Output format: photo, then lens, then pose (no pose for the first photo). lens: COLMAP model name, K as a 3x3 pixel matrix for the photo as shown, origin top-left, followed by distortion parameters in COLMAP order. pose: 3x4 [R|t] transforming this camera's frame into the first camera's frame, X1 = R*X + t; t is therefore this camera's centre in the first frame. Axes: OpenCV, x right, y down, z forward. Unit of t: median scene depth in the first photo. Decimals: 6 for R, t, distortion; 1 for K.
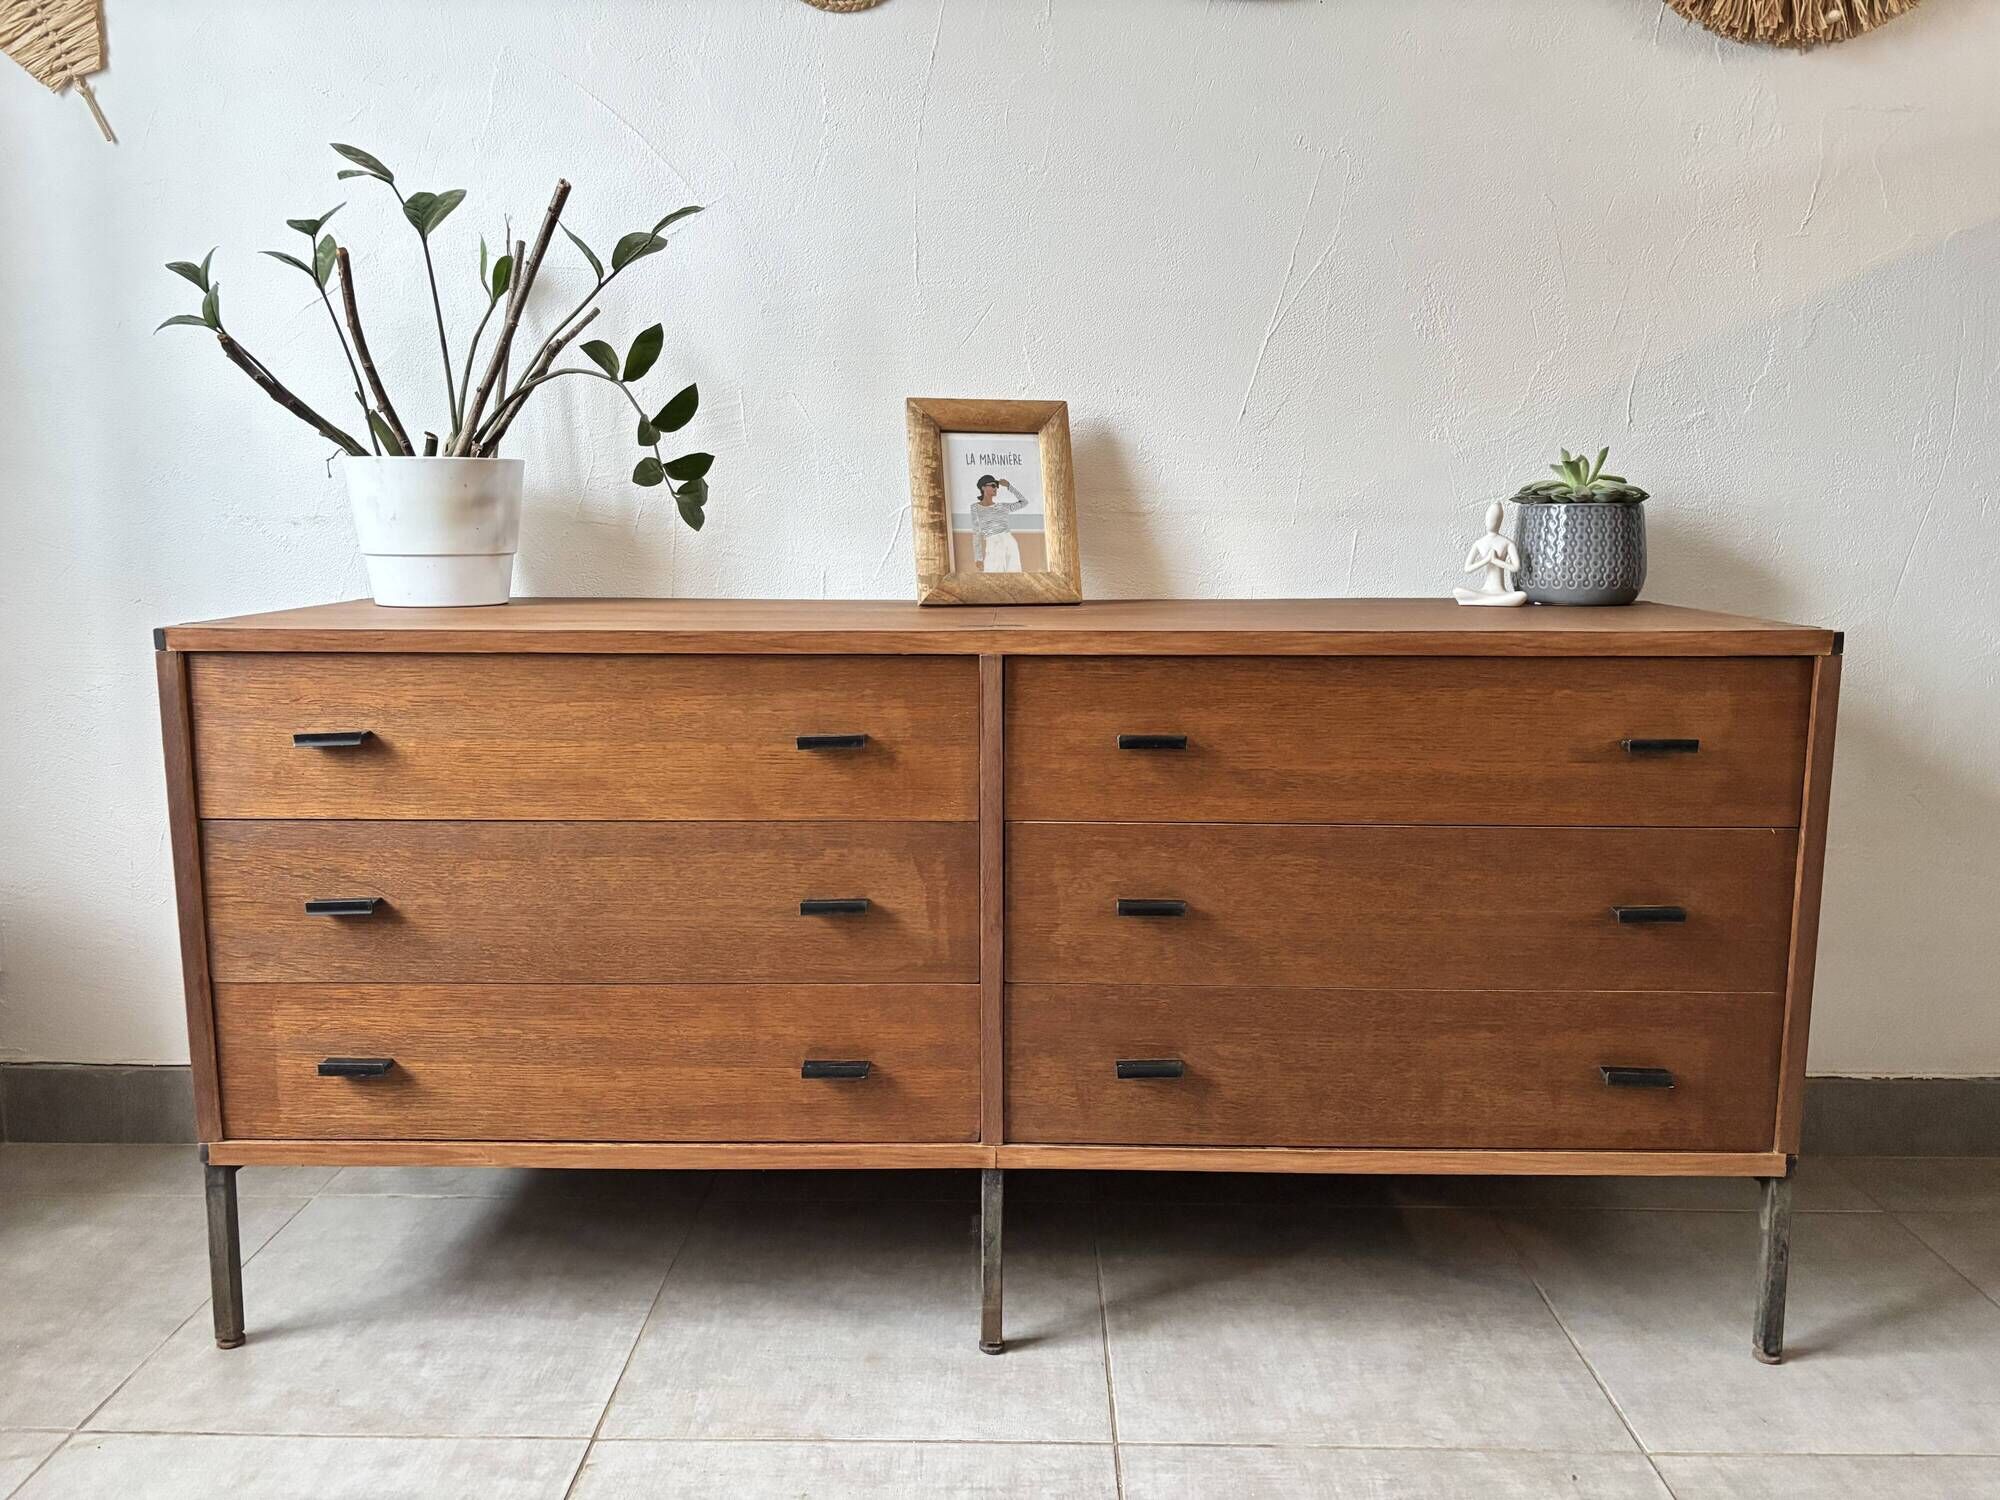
lens RADIAL K [[1513.0, 0, 998.0], [0, 1513.0, 755.1], [0, 0, 1]] dist [0.027448, -0.009859]
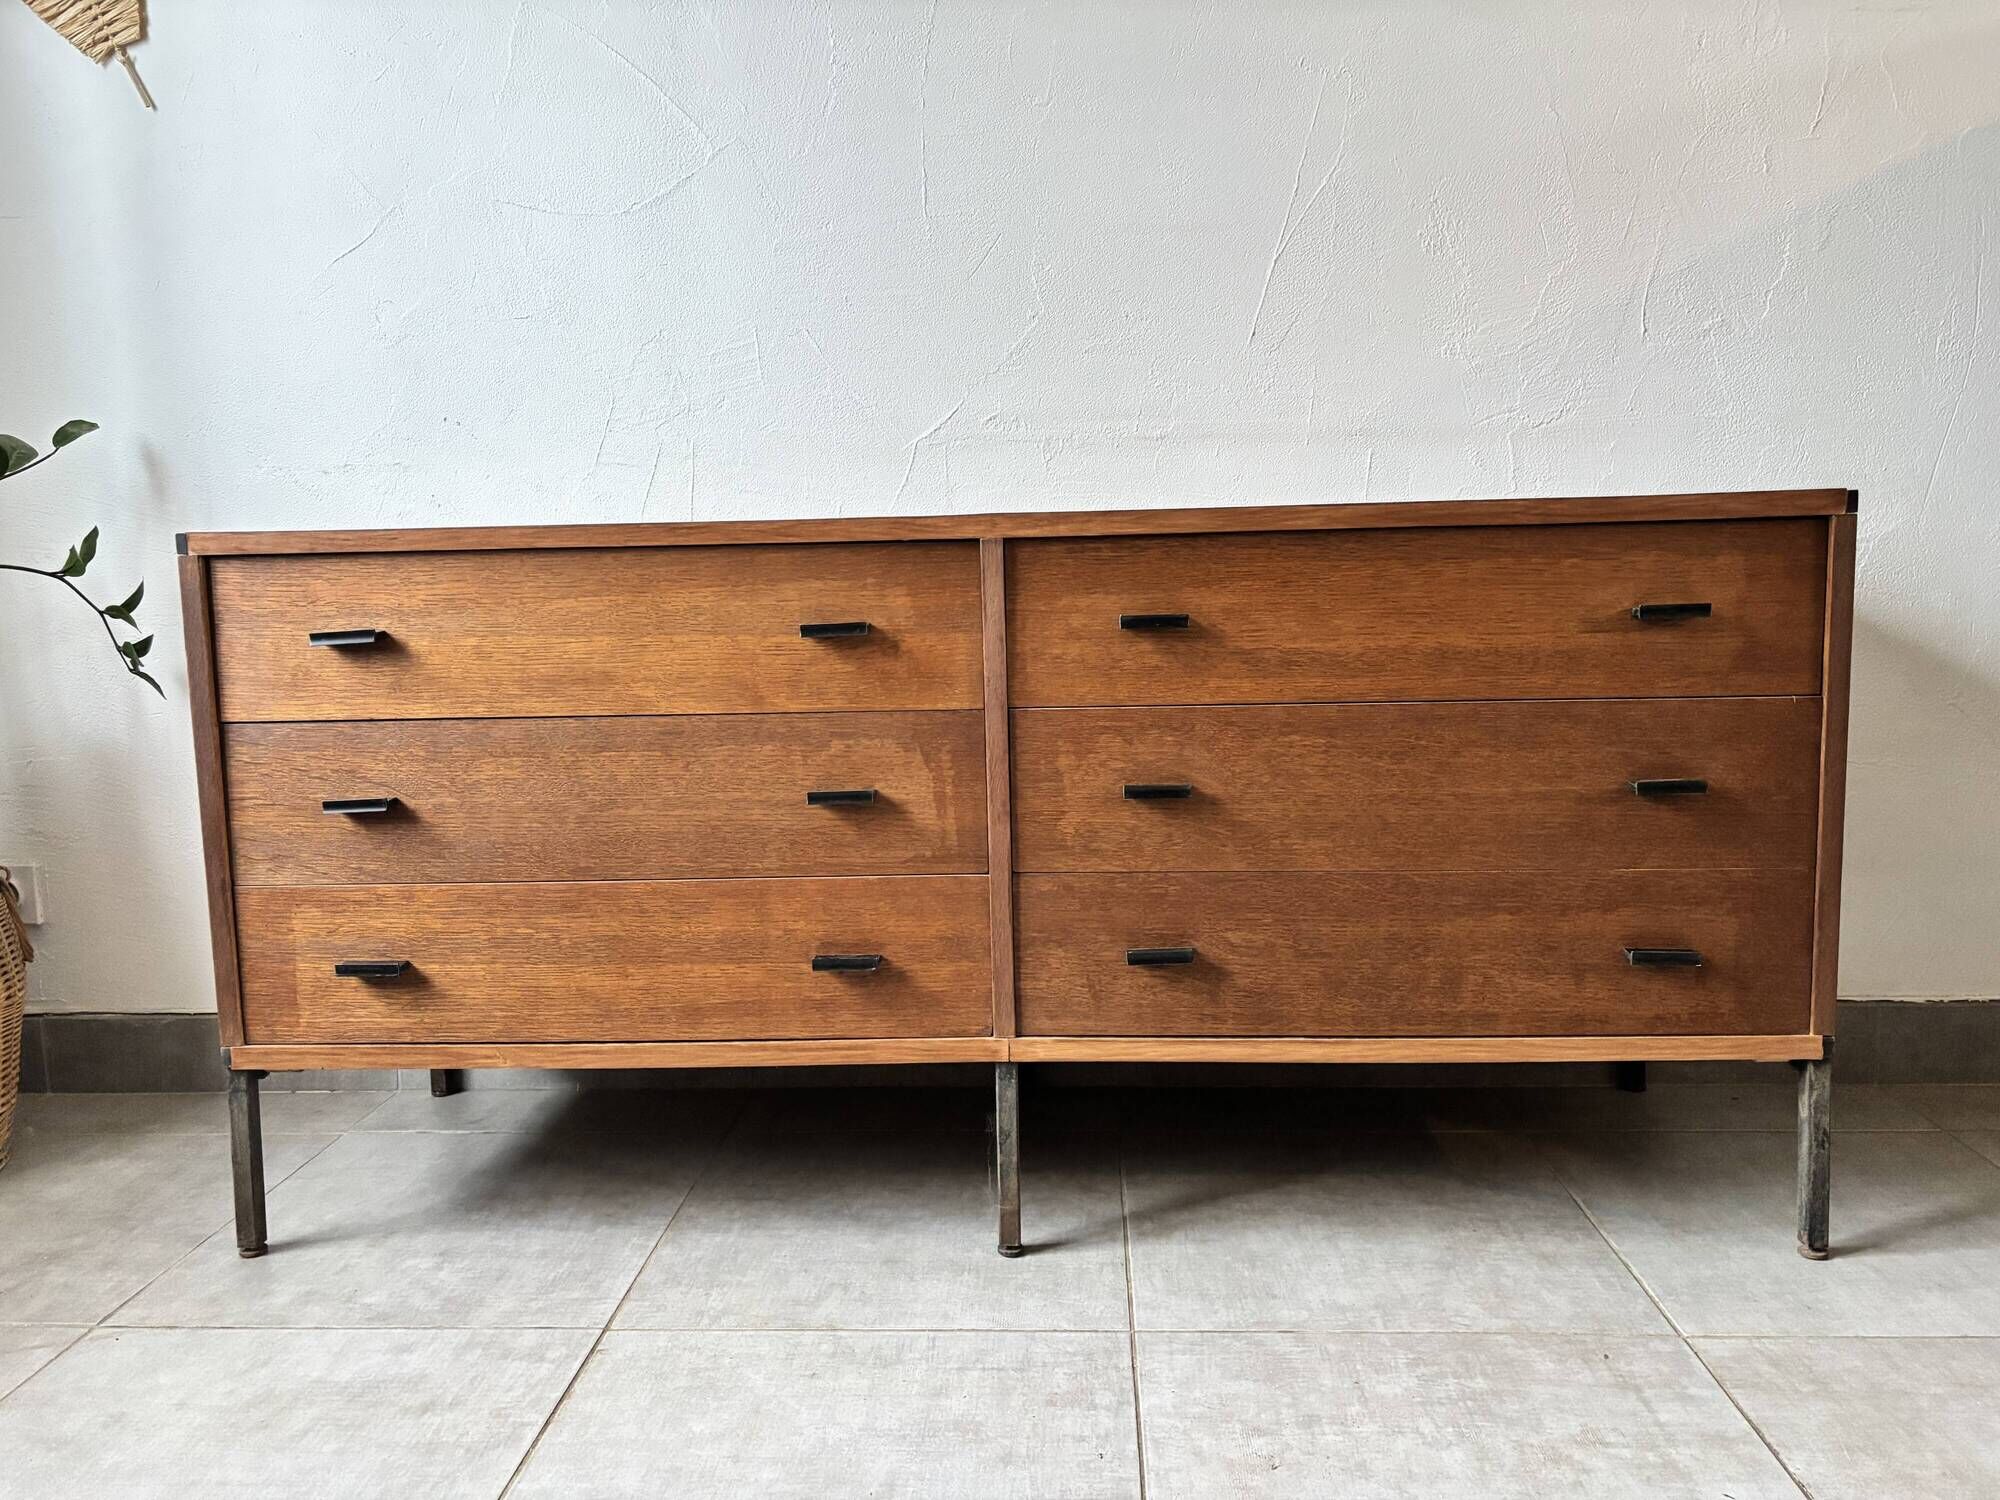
lens RADIAL K [[1513.0, 0, 998.0], [0, 1513.0, 755.1], [0, 0, 1]] dist [0.027448, -0.009859]
pose [[0.999042, -0.020014, -0.038926, 0.034402], [0.018396, 0.998970, -0.041489, 0.114249], [0.039717, 0.040733, 0.998380, 0.004000]]
